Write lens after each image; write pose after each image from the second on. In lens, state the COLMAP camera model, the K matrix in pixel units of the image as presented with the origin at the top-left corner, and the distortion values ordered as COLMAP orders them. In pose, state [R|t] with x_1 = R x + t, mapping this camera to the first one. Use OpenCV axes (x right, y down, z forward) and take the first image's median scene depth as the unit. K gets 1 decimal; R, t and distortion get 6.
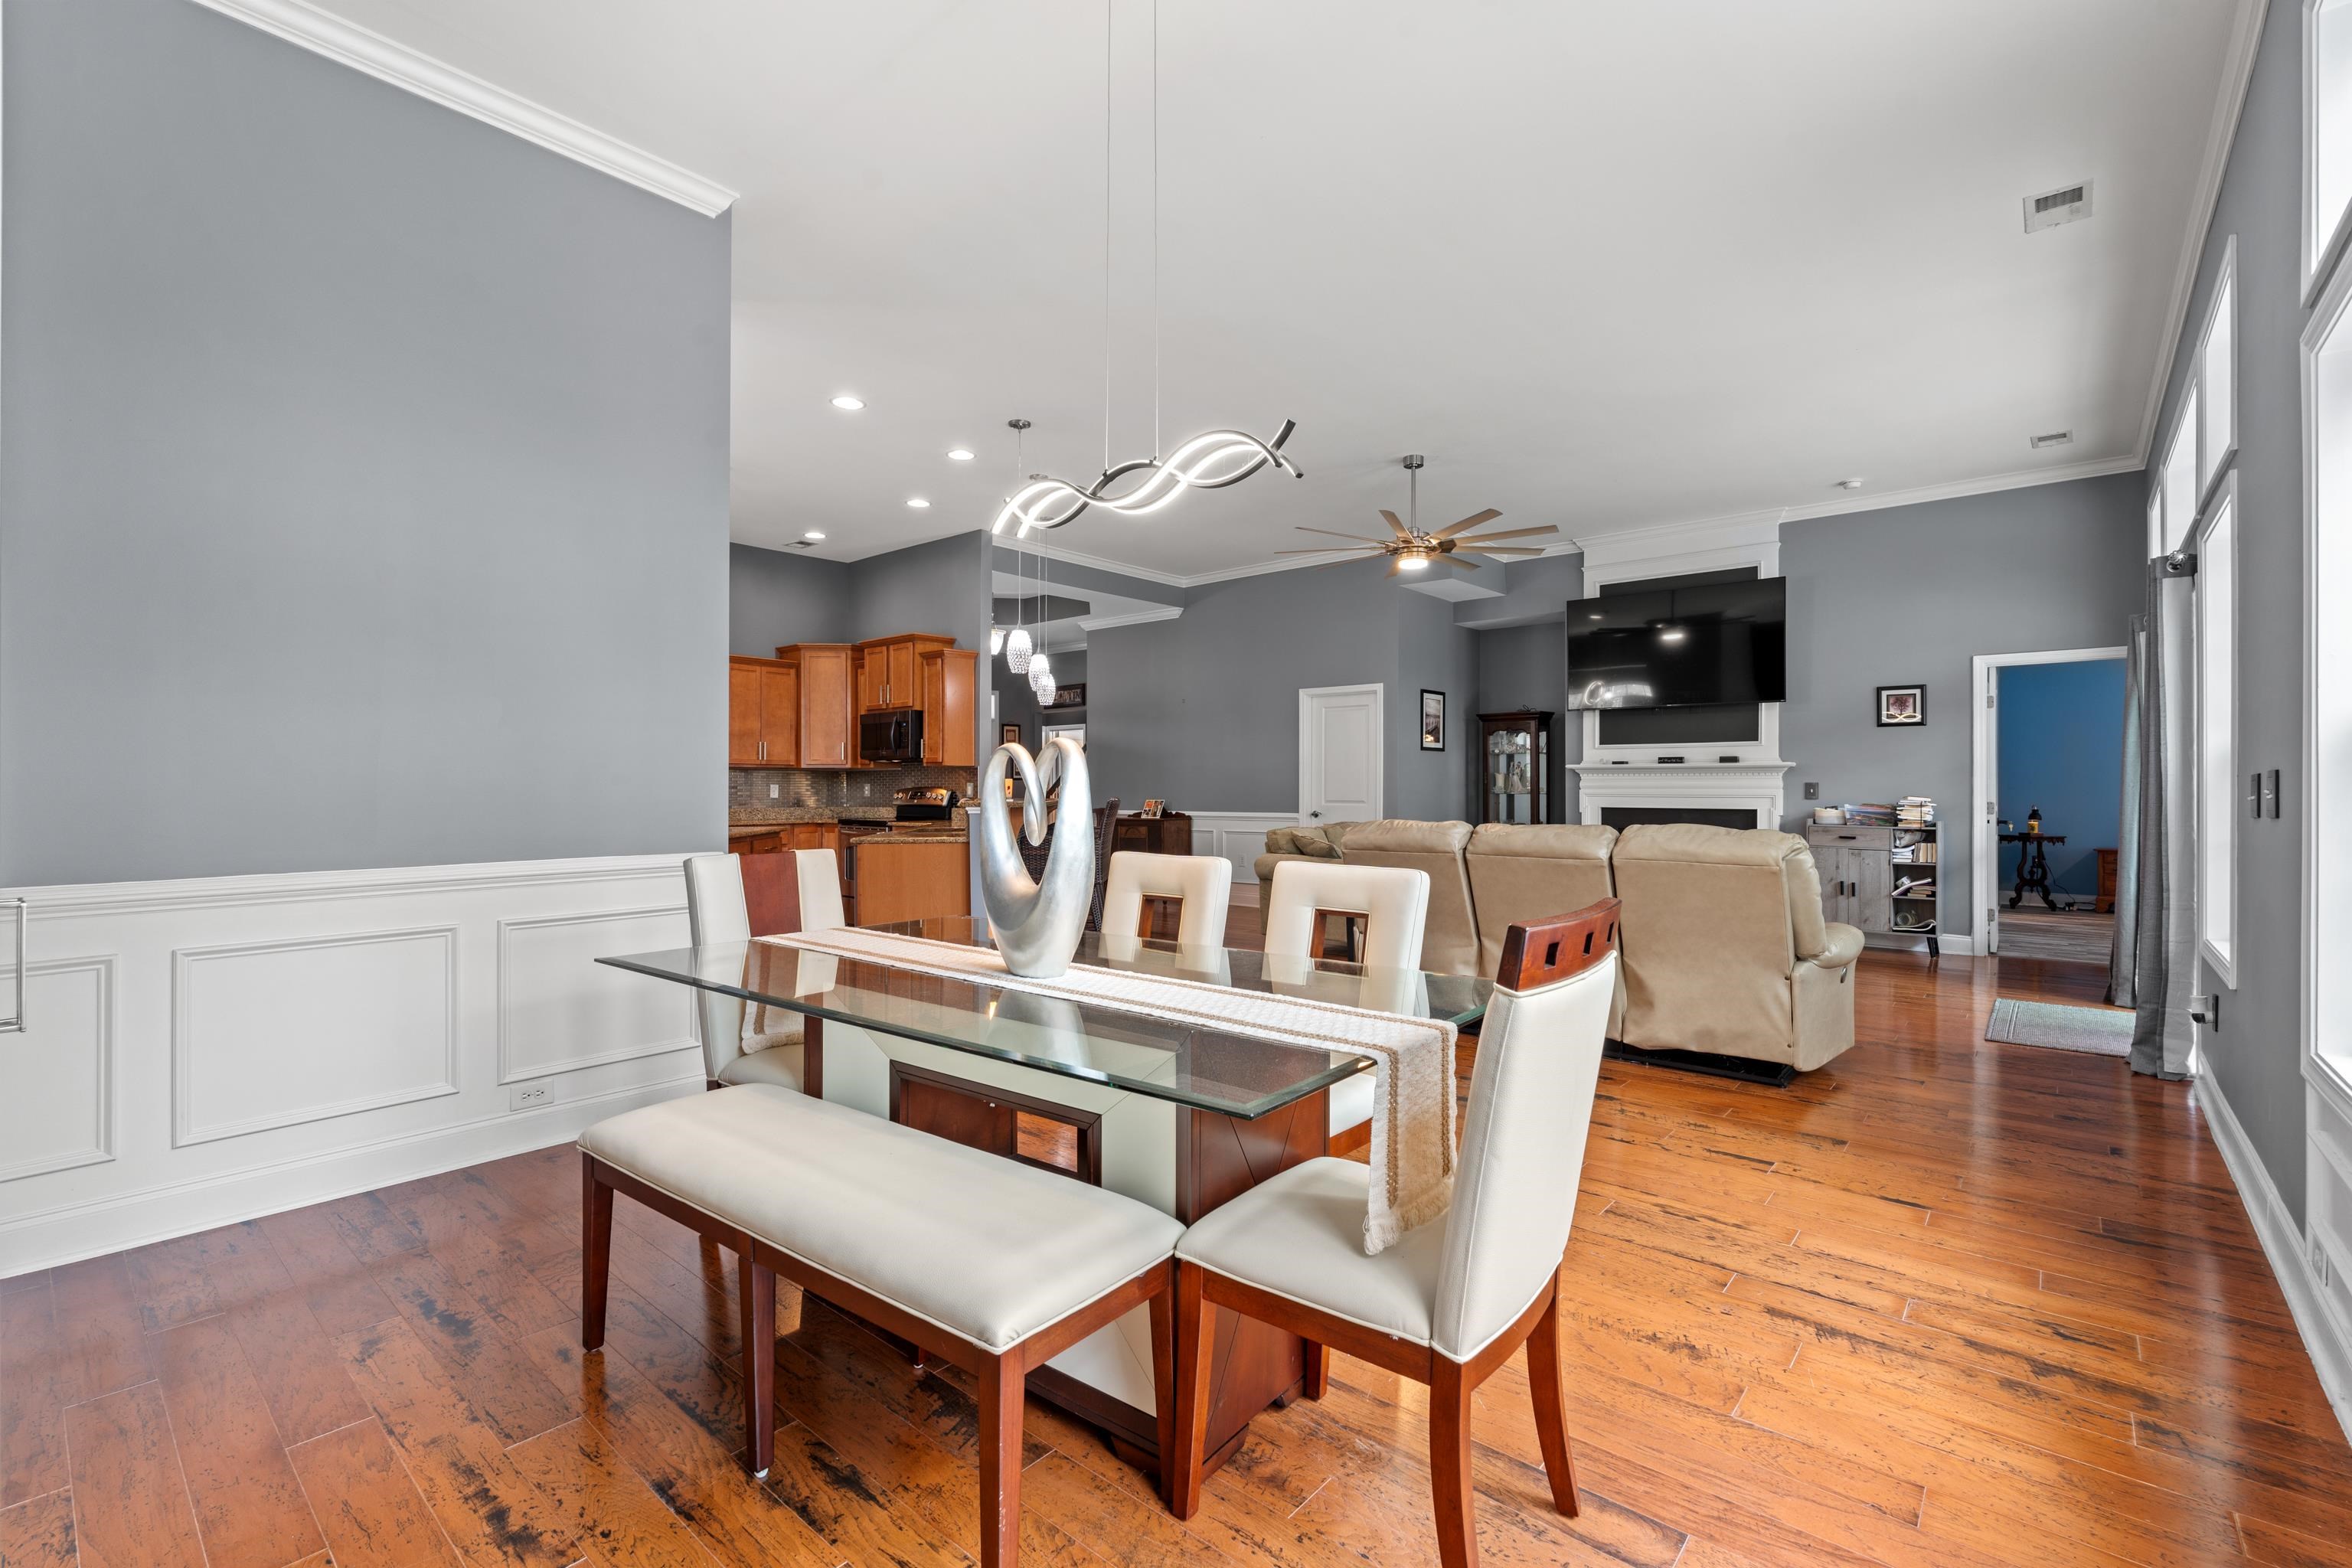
lens RADIAL K [[1039.9, 0, 1176.7], [0, 1039.9, 779.3], [0, 0, 1]] dist [-0.002255, 0.001043]
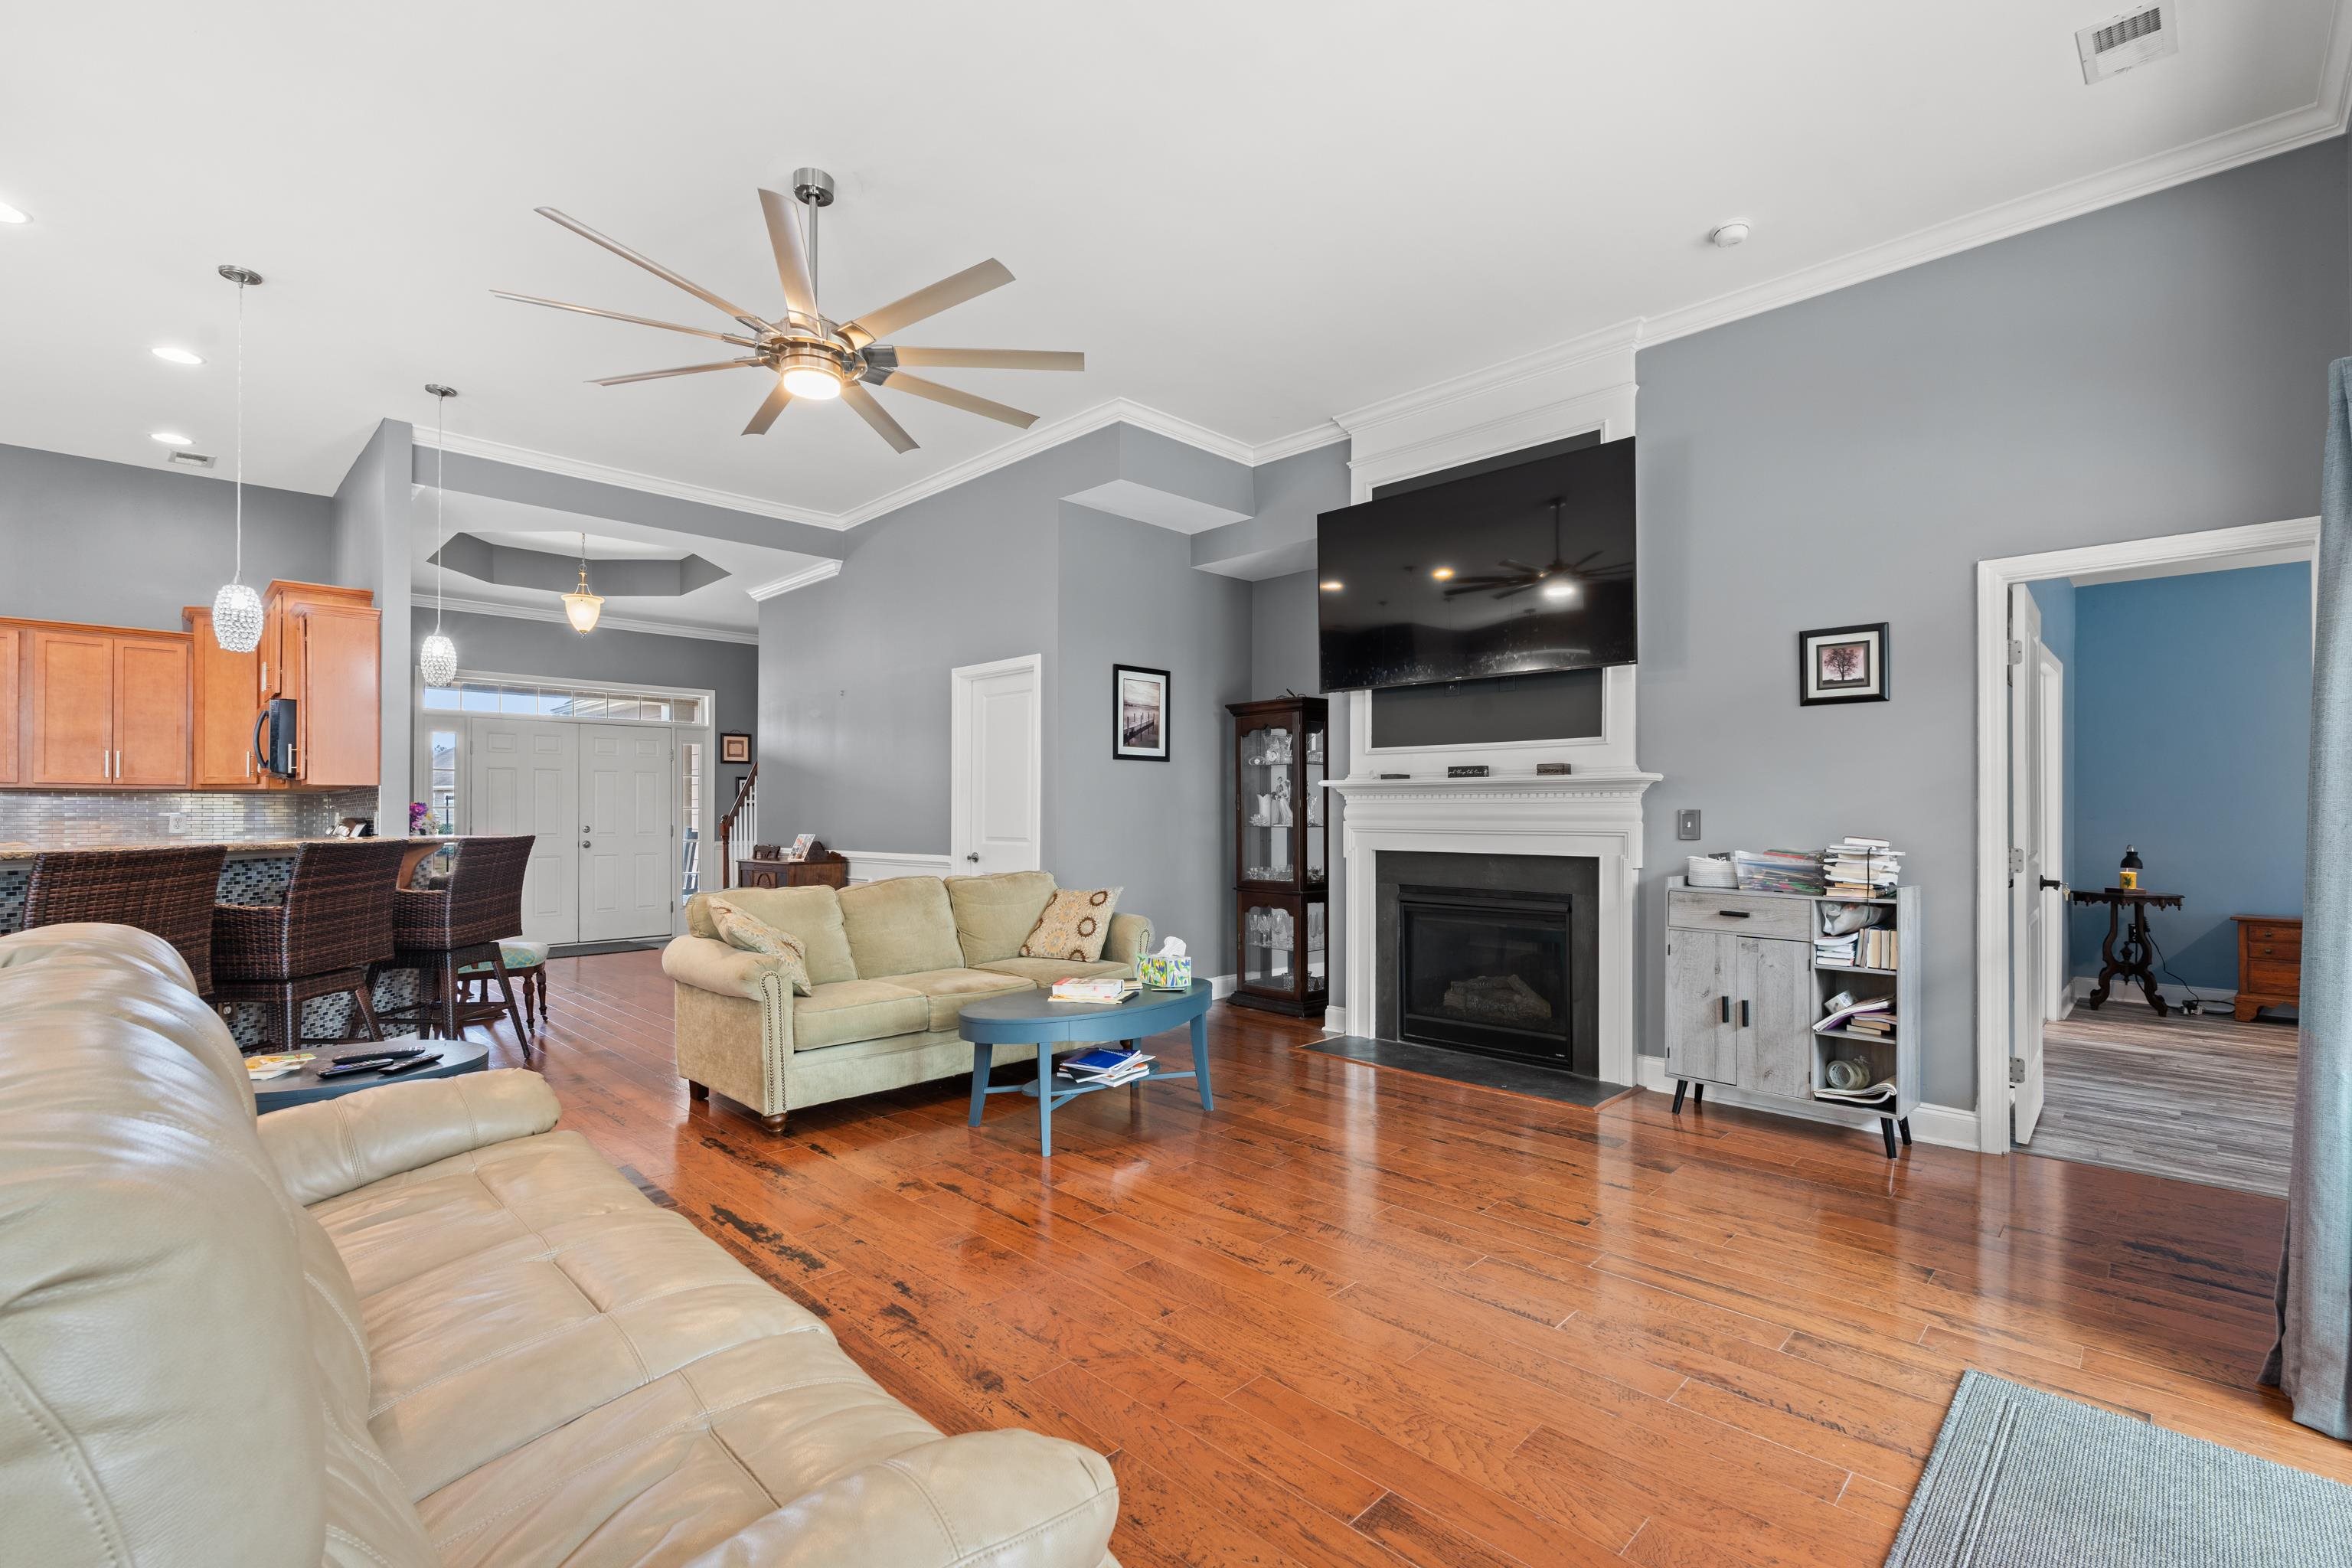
lens RADIAL K [[1039.9, 0, 1176.8], [0, 1039.9, 804.2], [0, 0, 1]] dist [-0.002255, 0.001043]
pose [[0.997617, -0.001590, -0.068977, 0.379770], [0.001587, 0.999999, -0.000095, -0.000324], [0.068977, -0.000015, 0.997618, 0.431487]]
